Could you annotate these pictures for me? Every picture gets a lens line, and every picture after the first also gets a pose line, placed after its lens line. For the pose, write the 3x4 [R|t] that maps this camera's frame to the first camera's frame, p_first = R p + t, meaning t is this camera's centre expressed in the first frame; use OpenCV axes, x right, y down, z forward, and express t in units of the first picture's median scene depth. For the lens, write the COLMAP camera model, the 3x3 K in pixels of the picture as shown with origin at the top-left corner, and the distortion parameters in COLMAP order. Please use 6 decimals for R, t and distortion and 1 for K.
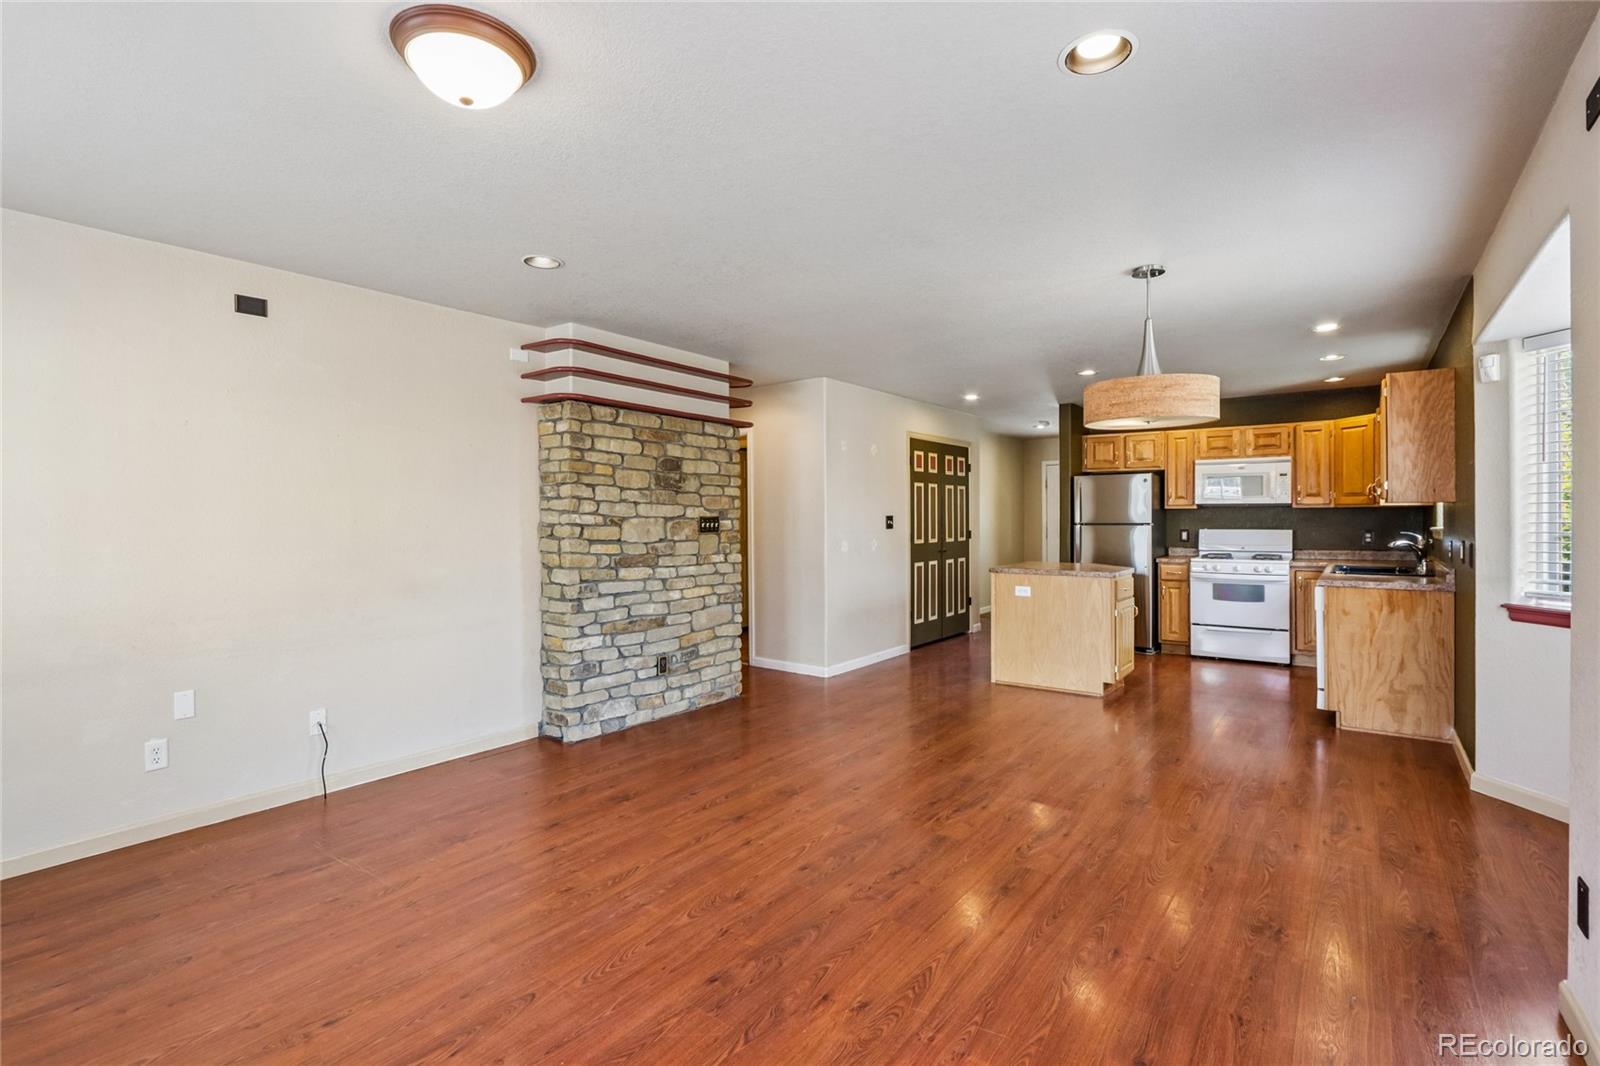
lens RADIAL K [[739.7, 0, 788.6], [0, 739.7, 519.6], [0, 0, 1]] dist [-0.015228, 0.002323]
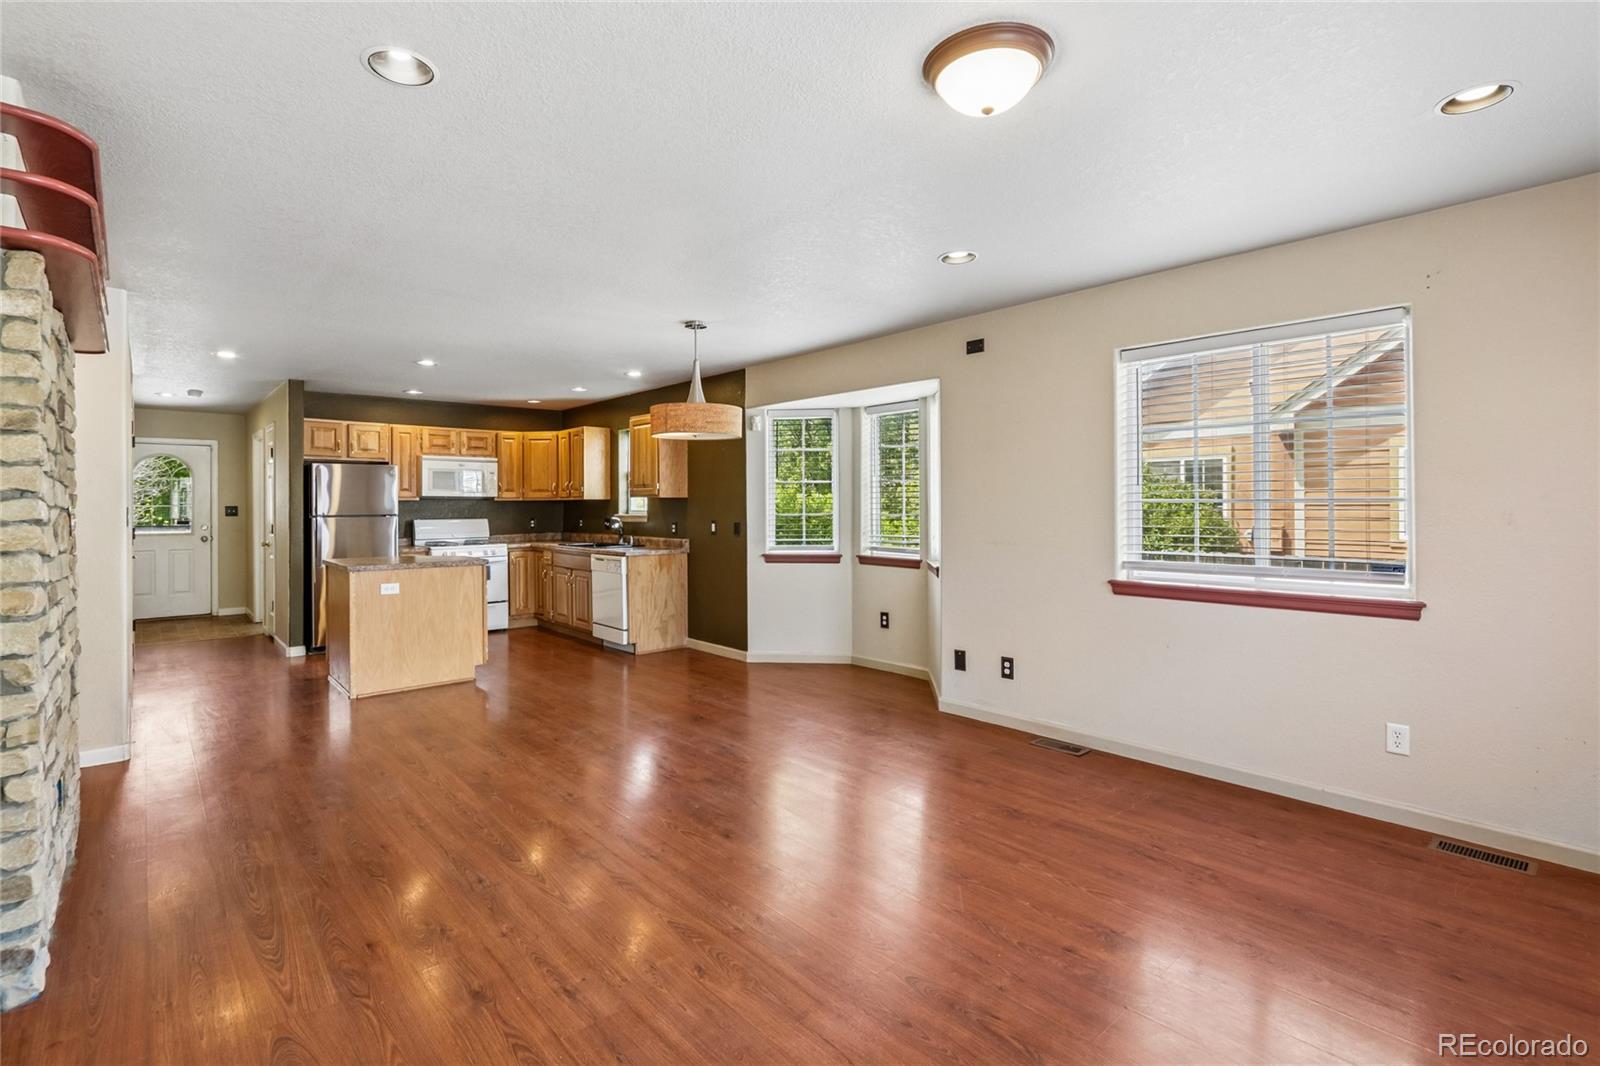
lens RADIAL K [[739.7, 0, 785.2], [0, 739.7, 504.2], [0, 0, 1]] dist [-0.015228, 0.002323]
pose [[0.196394, 0.003871, 0.980517, -0.423070], [0.008102, 0.999952, -0.005571, 0.000779], [-0.980492, 0.009038, 0.196353, 0.295416]]
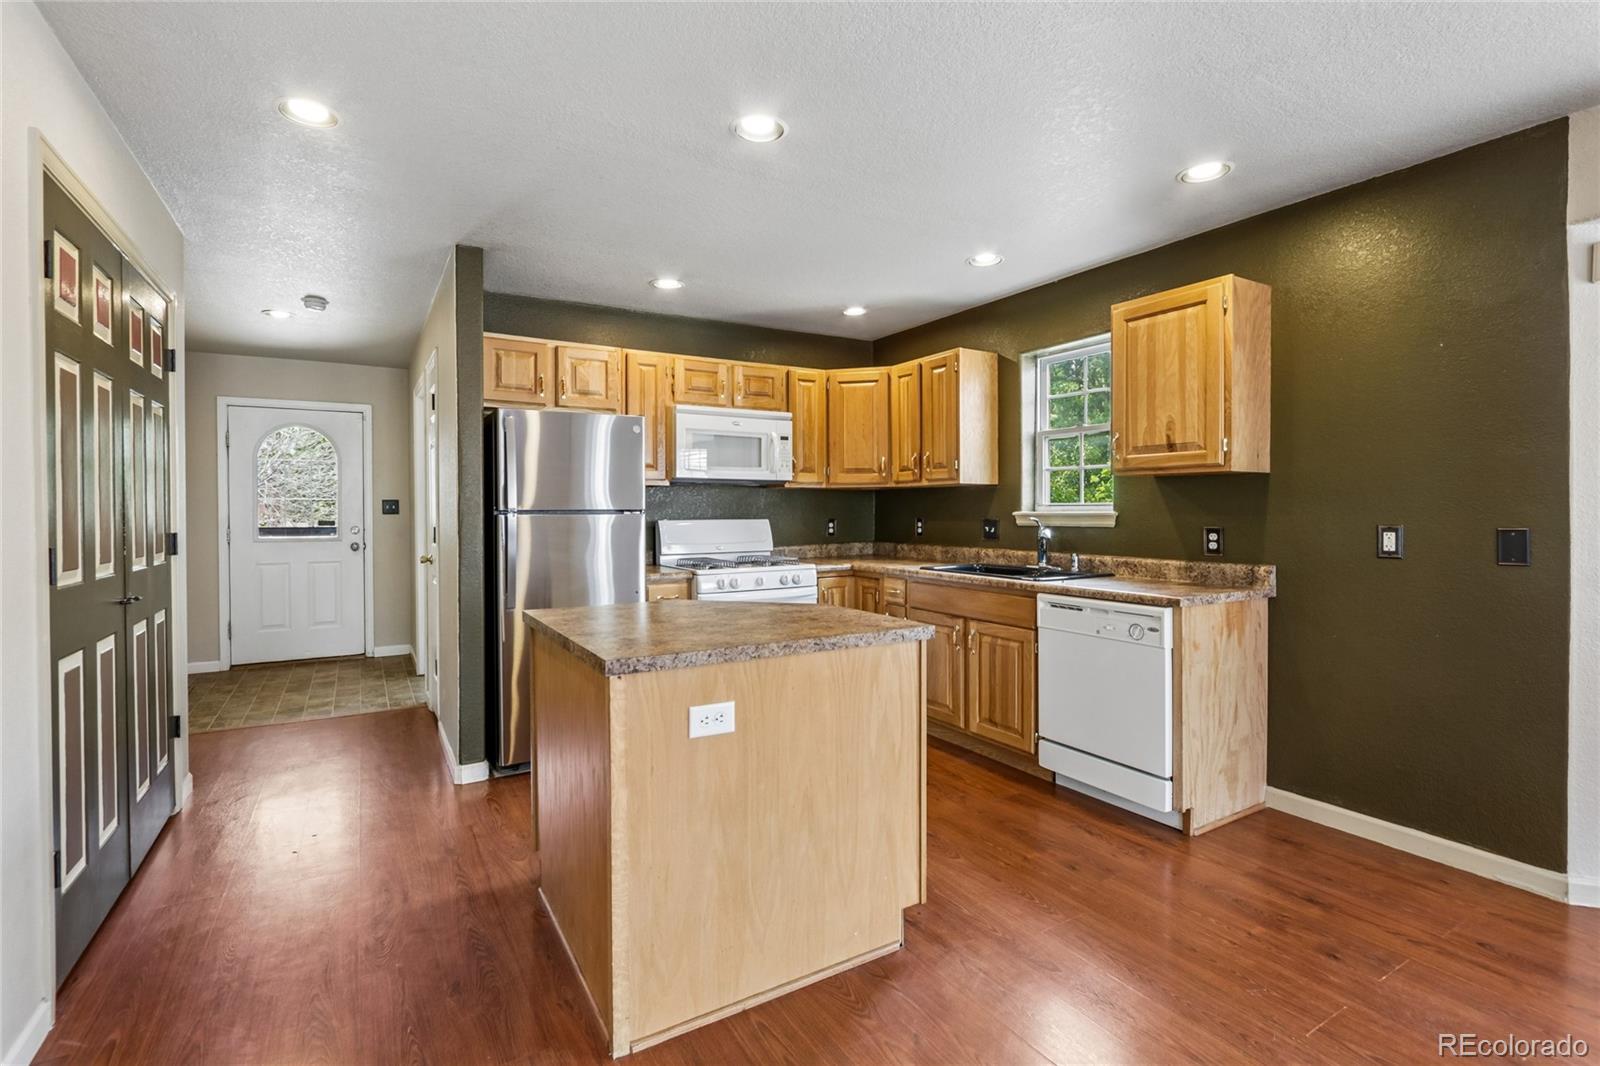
lens RADIAL K [[739.7, 0, 782.0], [0, 739.7, 517.2], [0, 0, 1]] dist [-0.015228, 0.002323]
pose [[0.384497, -0.007980, 0.923092, 0.034967], [0.005696, 0.999964, 0.006272, 0.008102], [-0.923109, 0.002846, 0.384529, 0.745093]]
